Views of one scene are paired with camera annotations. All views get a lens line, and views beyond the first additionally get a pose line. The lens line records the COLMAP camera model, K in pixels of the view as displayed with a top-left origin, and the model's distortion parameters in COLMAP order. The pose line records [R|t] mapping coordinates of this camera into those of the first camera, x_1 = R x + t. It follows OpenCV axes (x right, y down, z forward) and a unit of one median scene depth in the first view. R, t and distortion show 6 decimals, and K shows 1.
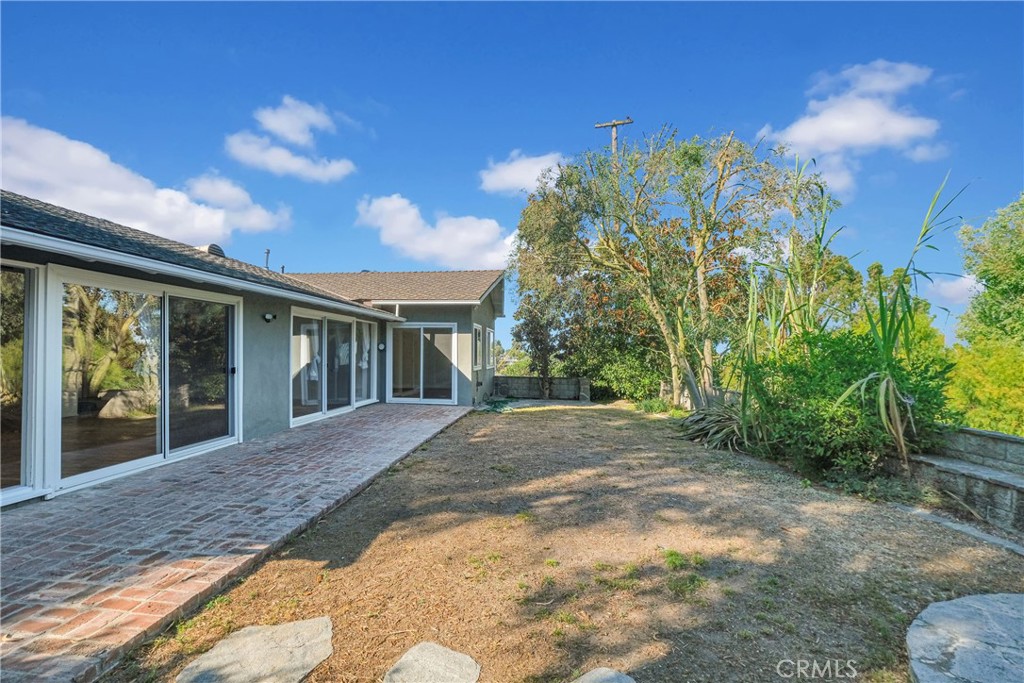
lens RADIAL K [[440.0, 0, 509.7], [0, 440.0, 342.5], [0, 0, 1]] dist [-0.005391, -0.000643]
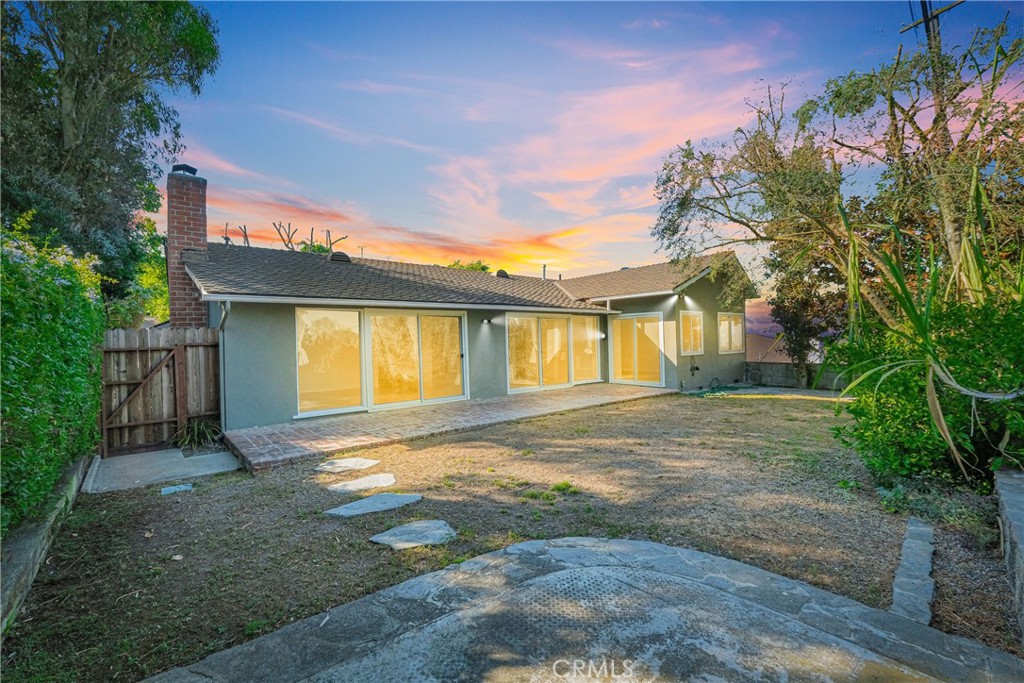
lens RADIAL K [[440.0, 0, 509.7], [0, 440.0, 342.5], [0, 0, 1]] dist [-0.005391, -0.000643]
pose [[0.716171, -0.021397, -0.697596, 0.812296], [0.043895, 0.998932, 0.014423, -0.002235], [0.696543, -0.040950, 0.716346, -0.079121]]
